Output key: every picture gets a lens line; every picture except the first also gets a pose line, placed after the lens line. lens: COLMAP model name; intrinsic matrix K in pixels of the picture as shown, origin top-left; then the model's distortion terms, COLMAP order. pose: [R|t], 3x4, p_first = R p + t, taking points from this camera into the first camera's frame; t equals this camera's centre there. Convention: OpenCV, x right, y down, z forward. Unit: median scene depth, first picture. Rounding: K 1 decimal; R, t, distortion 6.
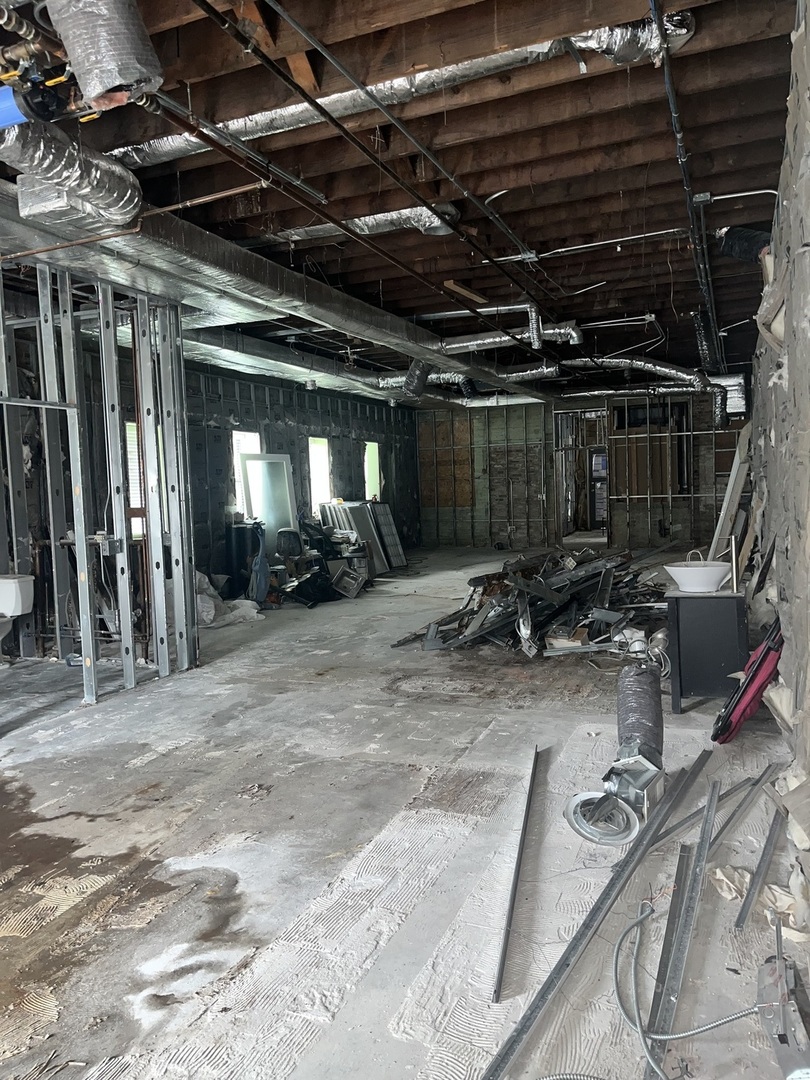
lens RADIAL K [[816.8, 0, 406.8], [0, 816.8, 540.6], [0, 0, 1]] dist [0.059986, -0.069542]
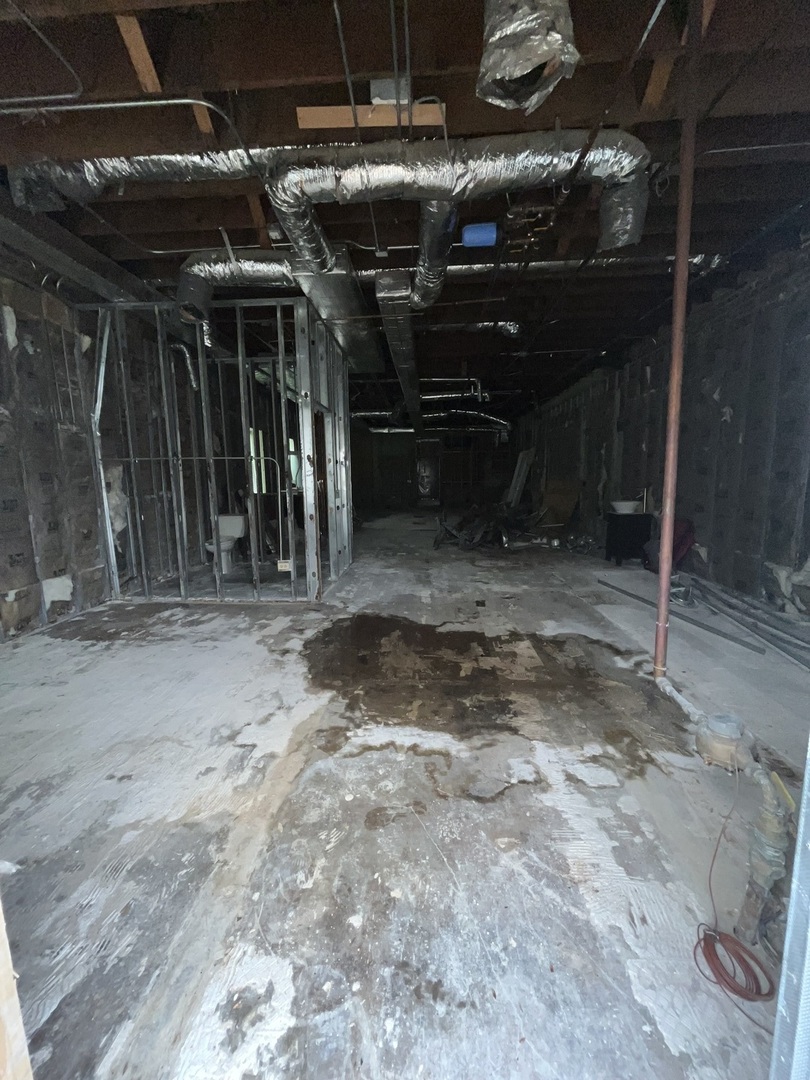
lens RADIAL K [[433.9, 0, 404.7], [0, 433.9, 543.2], [0, 0, 1]] dist [0.000046, -0.001176]
pose [[0.943710, -0.031452, 0.329277, -0.931863], [0.007720, 0.997292, 0.073132, 0.079955], [-0.330685, -0.066474, 0.941397, 0.100507]]
